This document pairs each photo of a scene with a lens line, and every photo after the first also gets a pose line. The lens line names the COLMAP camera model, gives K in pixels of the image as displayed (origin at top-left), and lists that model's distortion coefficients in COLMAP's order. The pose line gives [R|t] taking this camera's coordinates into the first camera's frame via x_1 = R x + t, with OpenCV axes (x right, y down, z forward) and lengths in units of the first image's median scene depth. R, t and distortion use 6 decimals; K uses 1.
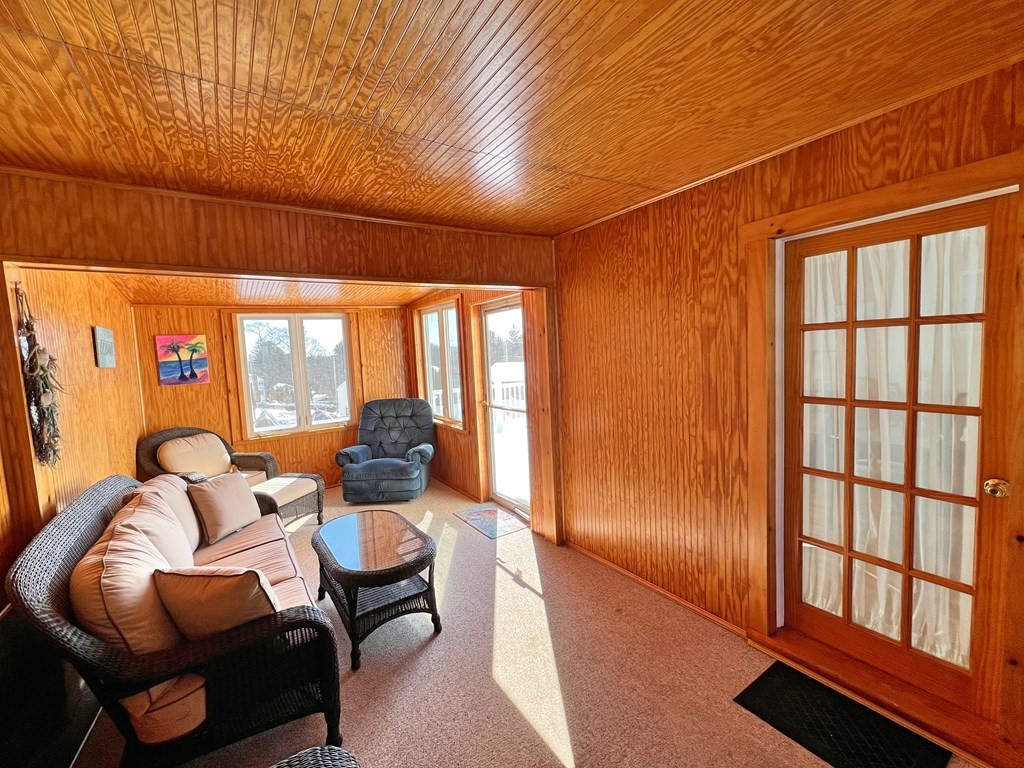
lens RADIAL K [[414.2, 0, 507.7], [0, 414.2, 381.3], [0, 0, 1]] dist [-0.001614, -0.000263]
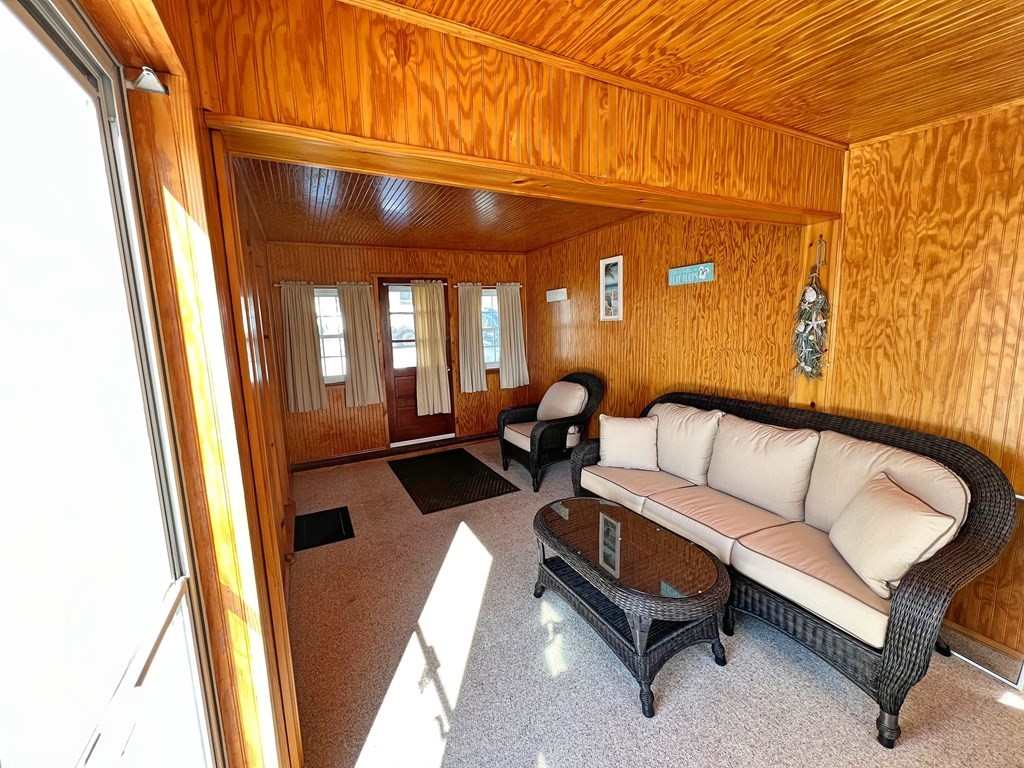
lens RADIAL K [[414.2, 0, 507.7], [0, 414.2, 381.3], [0, 0, 1]] dist [-0.001614, -0.000263]
pose [[-0.988109, 0.062901, 0.140303, -0.225942], [0.091736, 0.973466, 0.209639, -0.086093], [-0.123394, 0.220017, -0.967660, 1.617554]]
